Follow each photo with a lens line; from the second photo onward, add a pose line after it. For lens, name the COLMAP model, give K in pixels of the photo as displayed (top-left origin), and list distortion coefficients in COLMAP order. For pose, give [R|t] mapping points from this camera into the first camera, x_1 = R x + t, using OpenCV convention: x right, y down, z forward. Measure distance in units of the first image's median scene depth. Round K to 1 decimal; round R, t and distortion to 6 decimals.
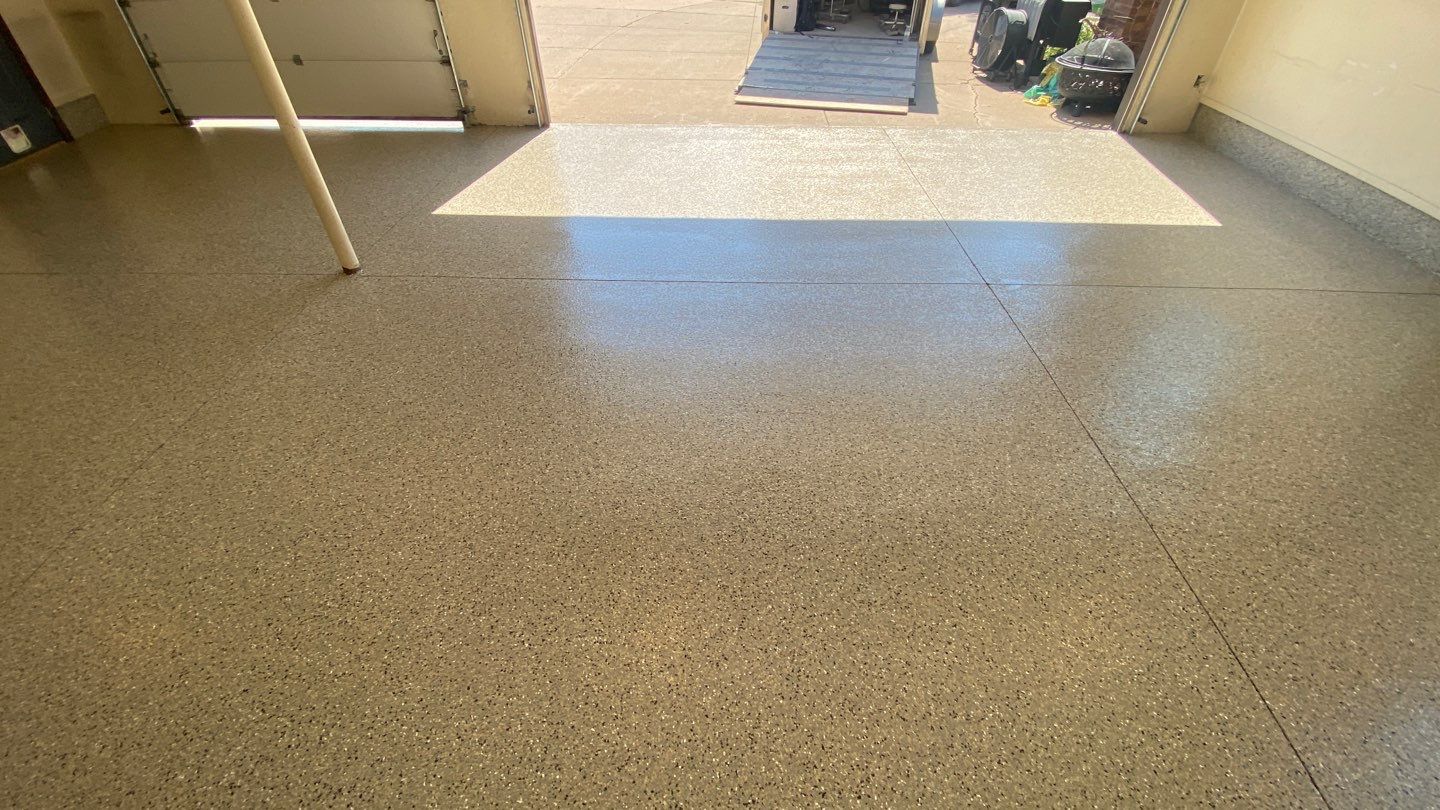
lens RADIAL K [[607.1, 0, 720.0], [0, 607.1, 405.0], [0, 0, 1]] dist [0.015913, -0.018345]
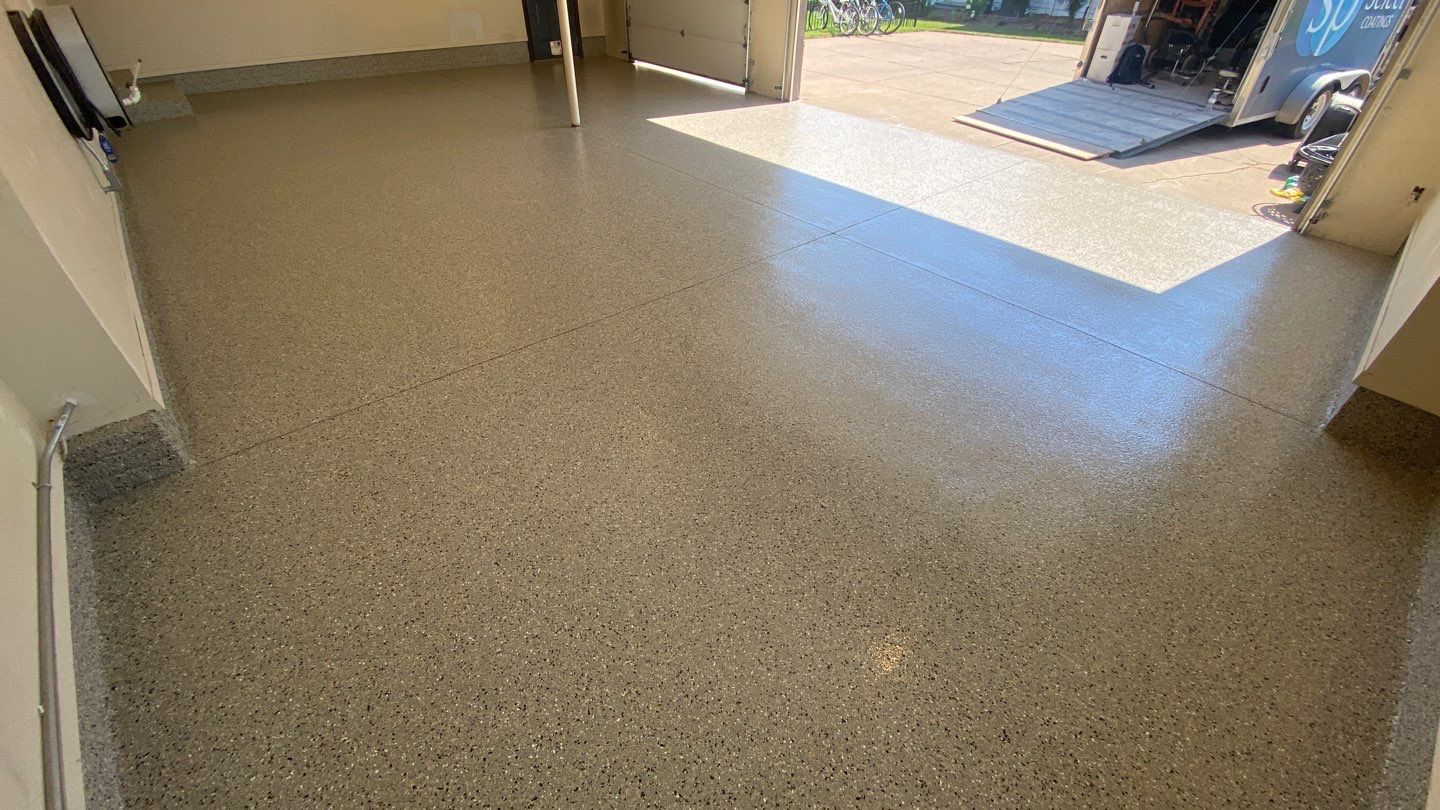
lens RADIAL K [[607.1, 0, 720.0], [0, 607.1, 405.0], [0, 0, 1]] dist [0.015913, -0.018345]
pose [[0.674685, 0.462186, -0.575486, 0.731142], [-0.490297, 0.863443, 0.118639, 0.051194], [0.551733, 0.202115, 0.809161, -0.069057]]
